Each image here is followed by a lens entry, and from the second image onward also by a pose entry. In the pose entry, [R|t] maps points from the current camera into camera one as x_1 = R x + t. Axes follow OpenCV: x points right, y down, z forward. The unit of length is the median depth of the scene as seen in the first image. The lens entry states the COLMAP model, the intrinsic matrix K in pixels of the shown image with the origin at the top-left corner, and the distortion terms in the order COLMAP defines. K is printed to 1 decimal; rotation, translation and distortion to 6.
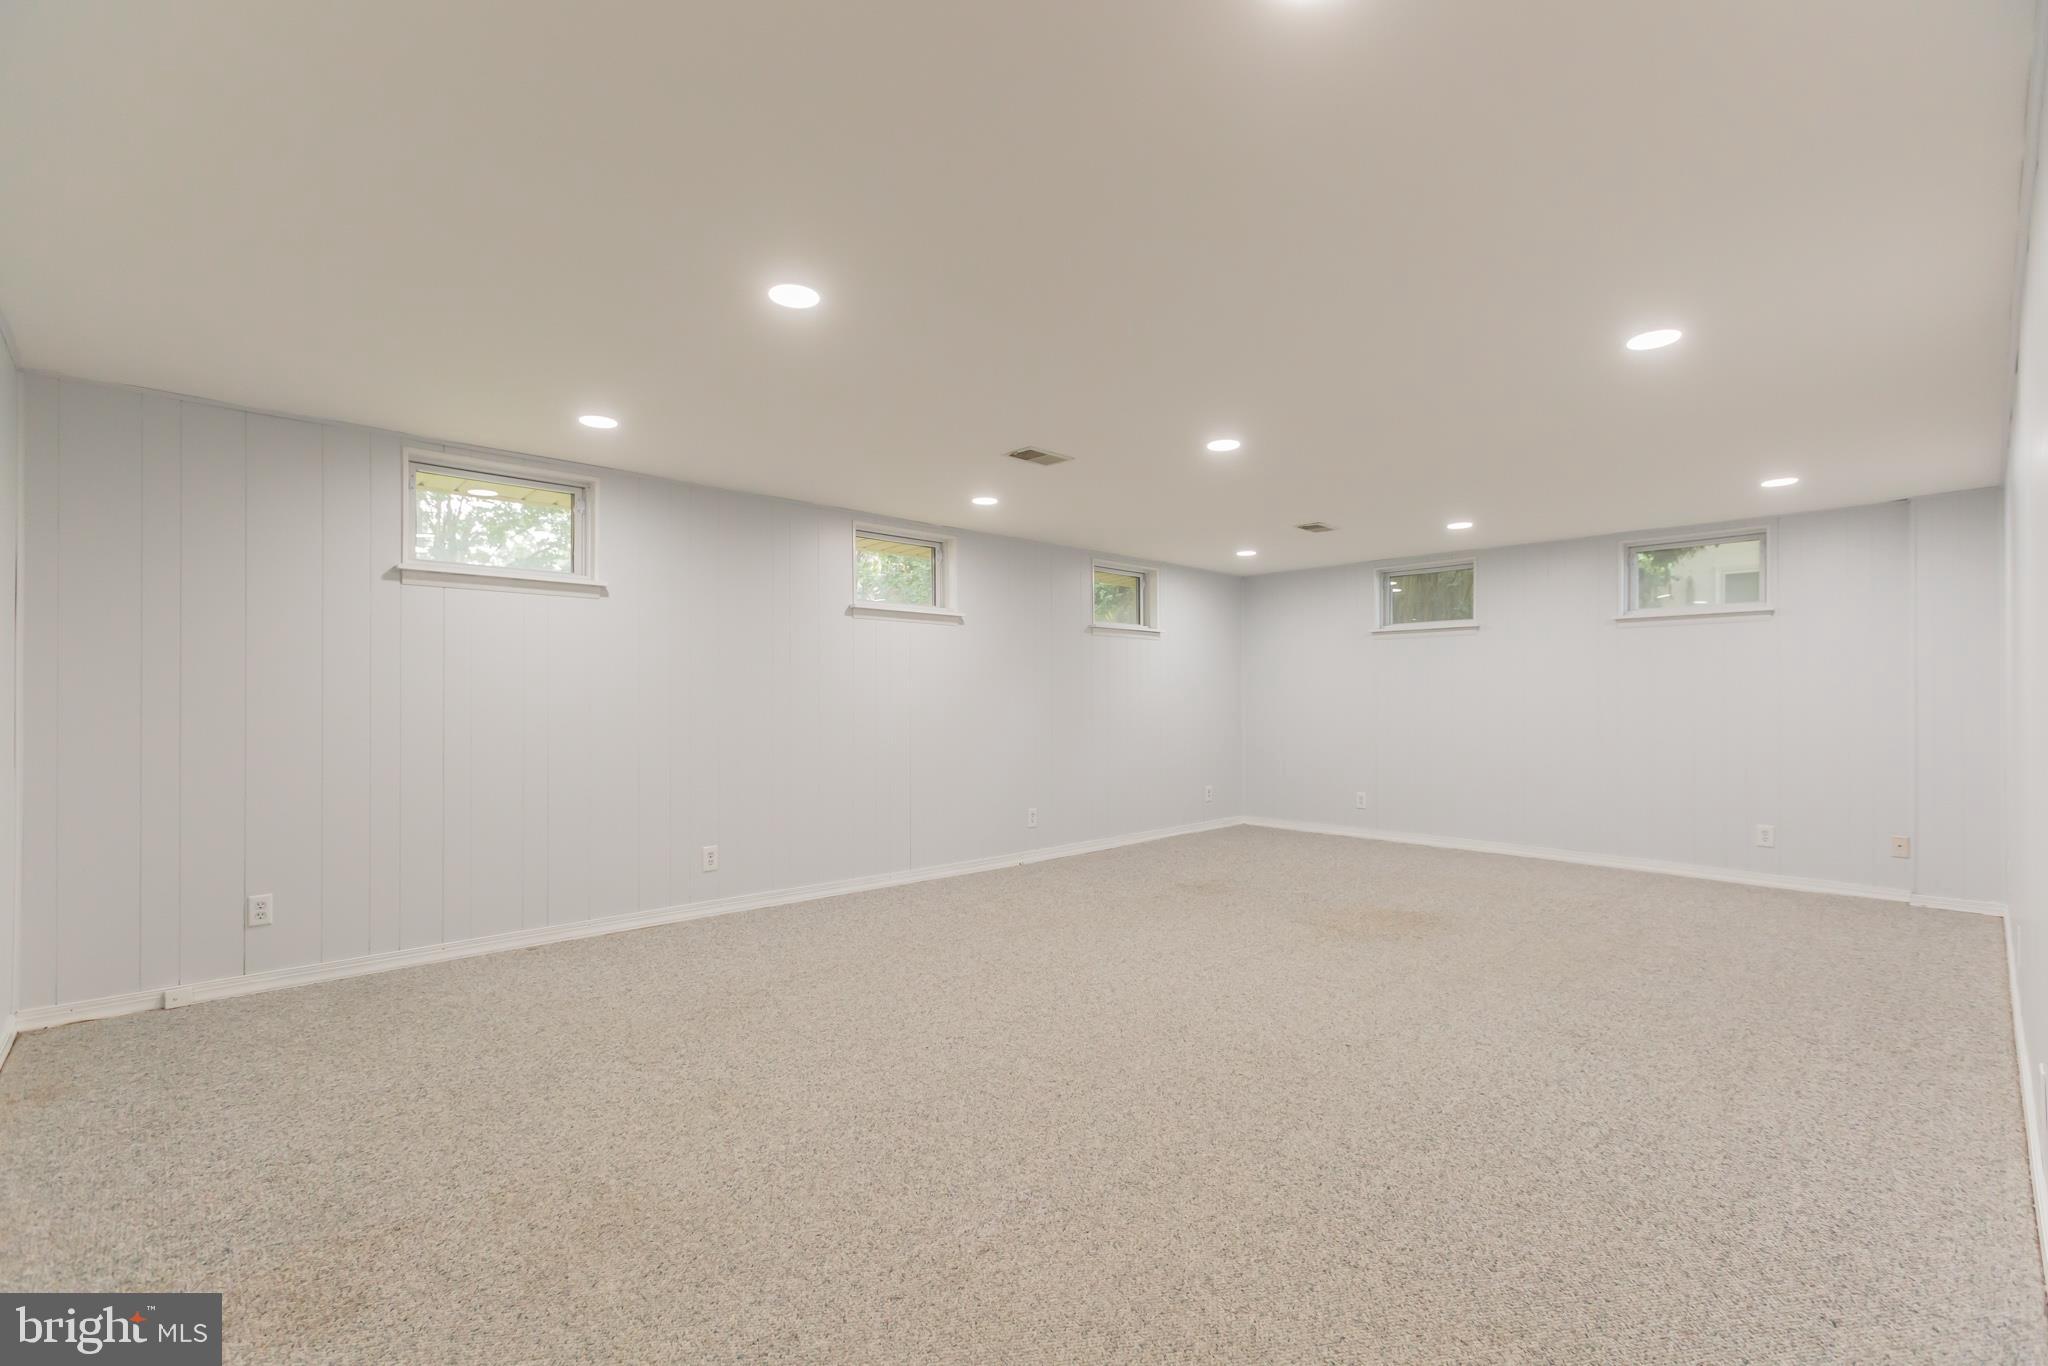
lens RADIAL K [[913.5, 0, 1016.8], [0, 913.5, 680.8], [0, 0, 1]] dist [-0.002702, 0.001040]
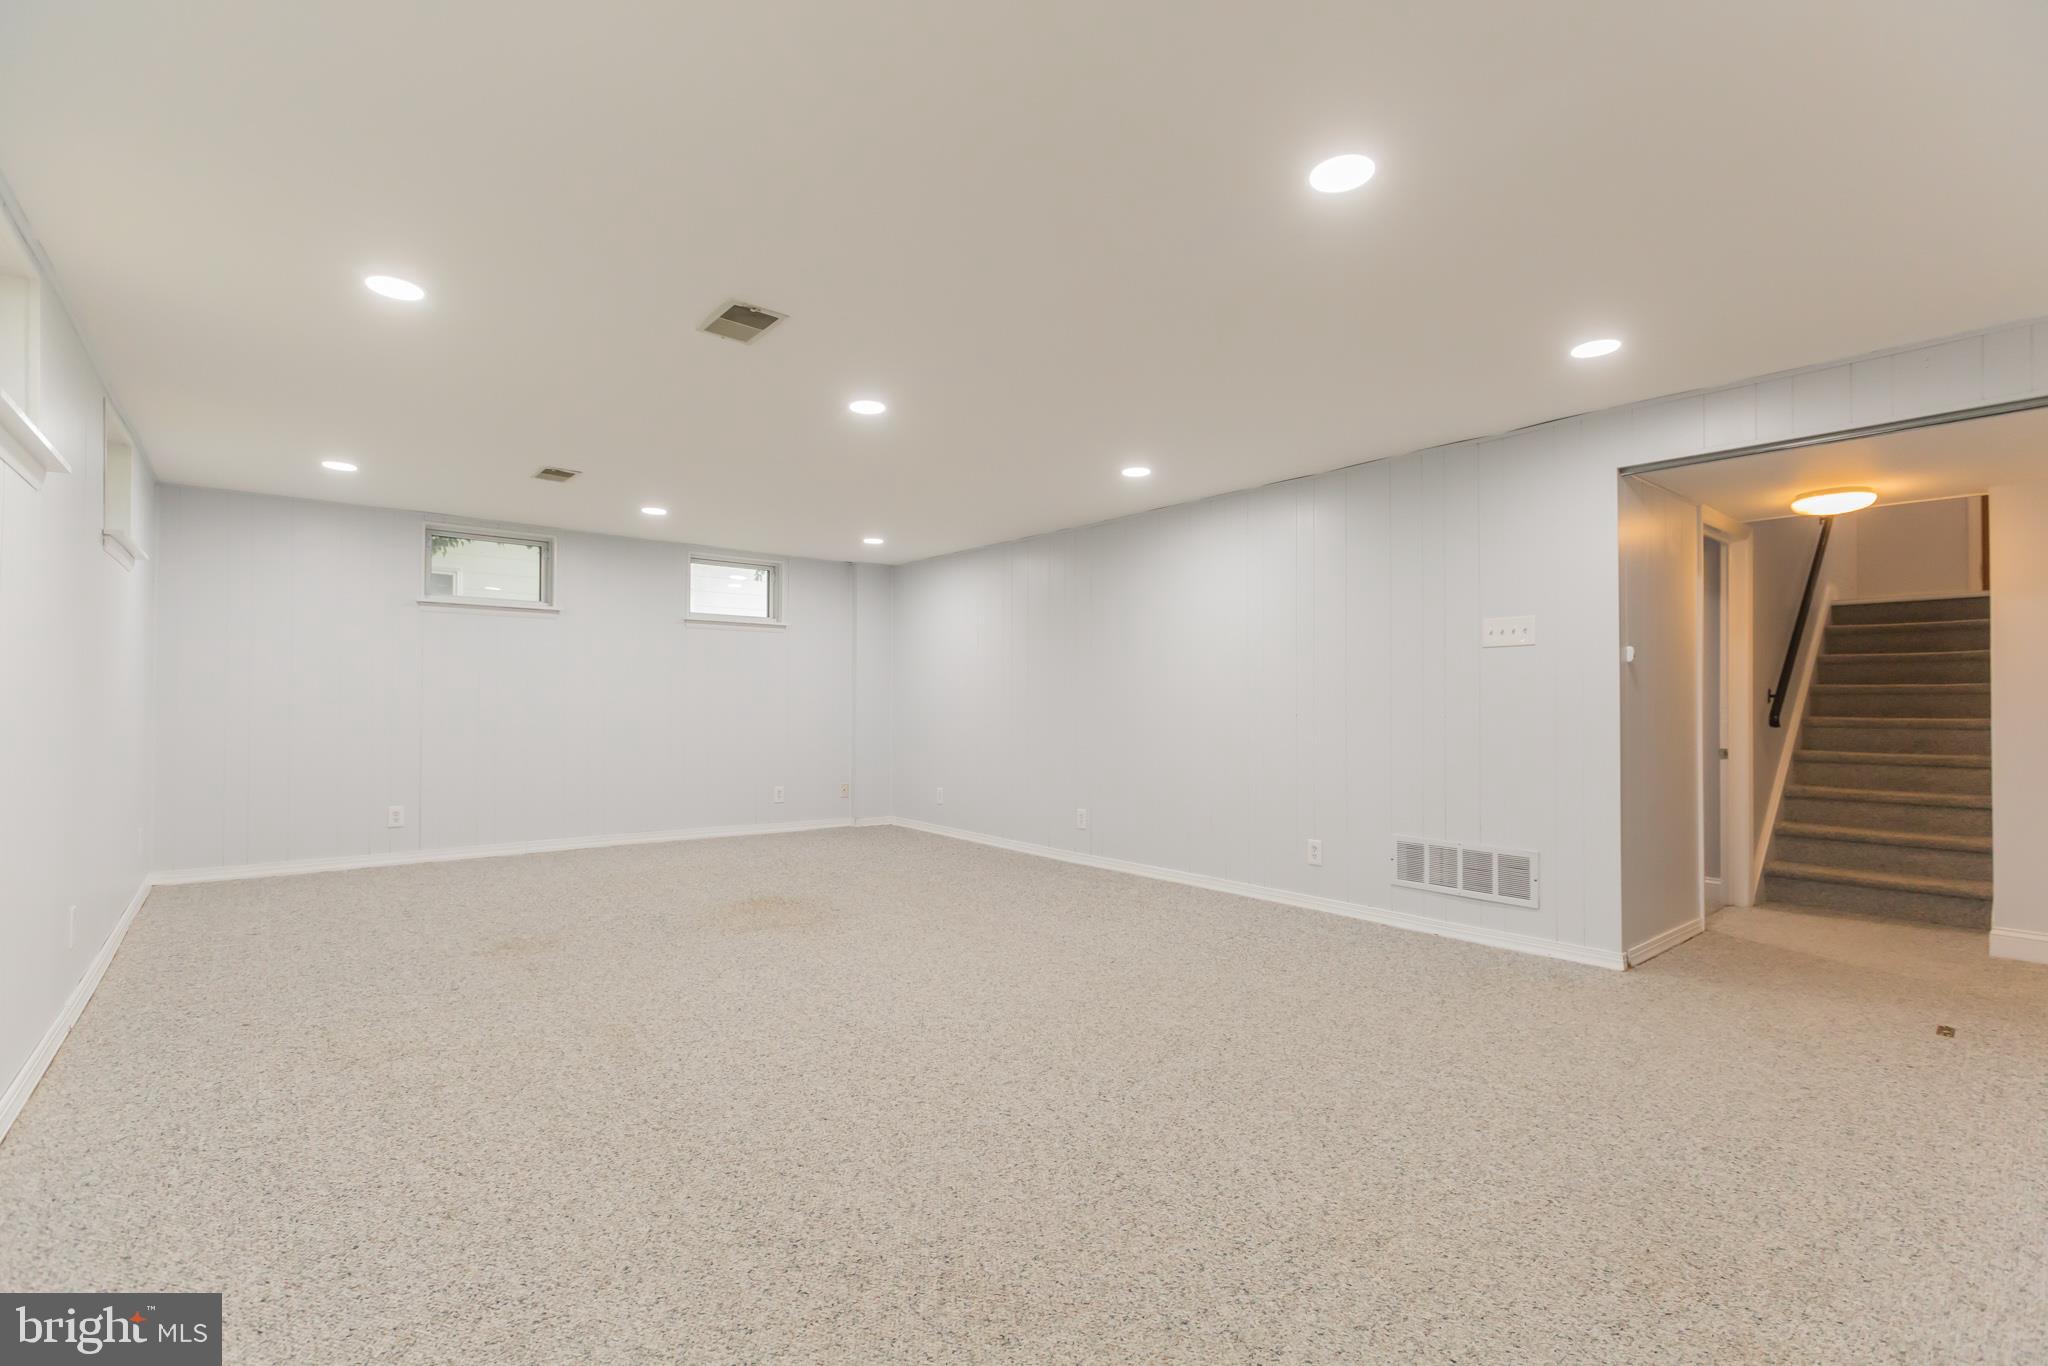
lens RADIAL K [[913.5, 0, 1015.8], [0, 913.5, 694.3], [0, 0, 1]] dist [-0.002702, 0.001040]
pose [[0.071633, 0.000734, 0.997431, -0.707807], [-0.028406, 0.999596, 0.001305, 0.026253], [-0.997026, -0.028426, 0.071625, 0.821129]]
